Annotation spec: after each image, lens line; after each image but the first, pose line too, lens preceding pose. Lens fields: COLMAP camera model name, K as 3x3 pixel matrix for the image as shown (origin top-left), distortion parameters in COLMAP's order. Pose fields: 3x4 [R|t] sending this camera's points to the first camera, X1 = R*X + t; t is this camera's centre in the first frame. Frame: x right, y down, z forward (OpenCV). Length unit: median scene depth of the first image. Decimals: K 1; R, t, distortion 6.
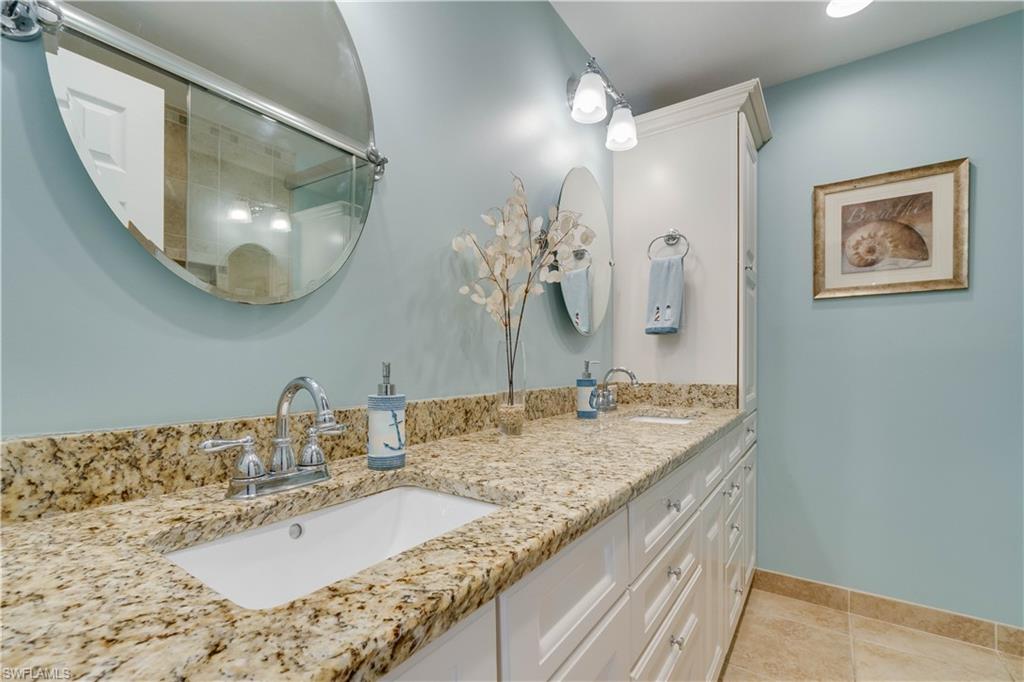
lens RADIAL K [[443.0, 0, 515.3], [0, 443.0, 348.0], [0, 0, 1]] dist [-0.003387, 0.000645]
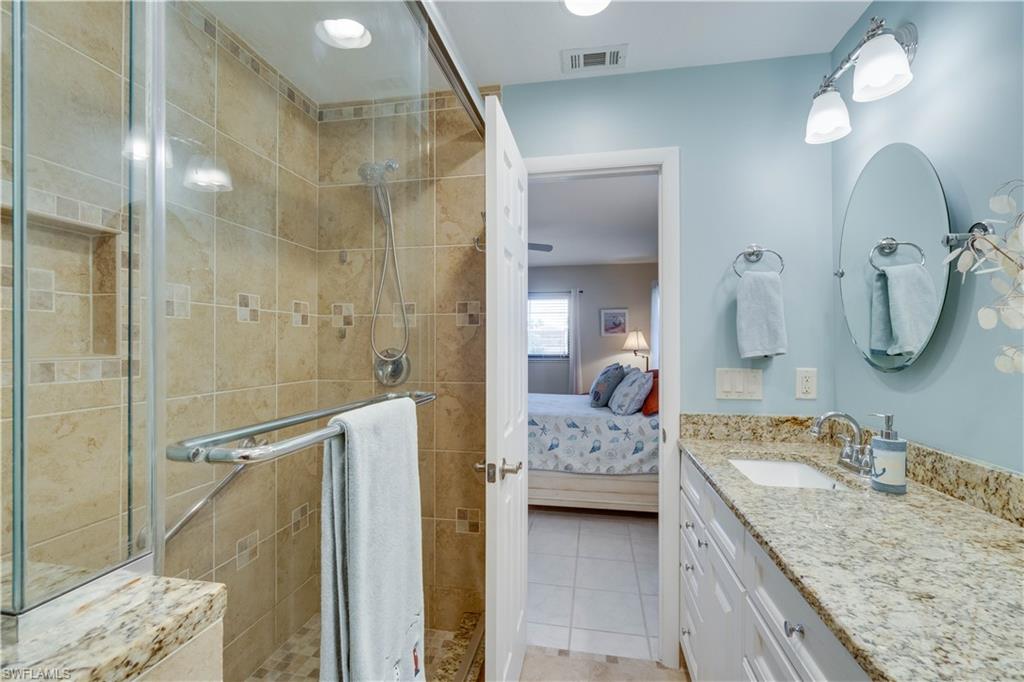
lens RADIAL K [[443.0, 0, 512.5], [0, 443.0, 343.6], [0, 0, 1]] dist [-0.003387, 0.000645]
pose [[-0.908999, 0.001191, -0.416797, 1.237558], [0.013811, 0.999533, -0.027264, -0.153120], [0.416569, -0.030540, -0.908591, 1.641835]]
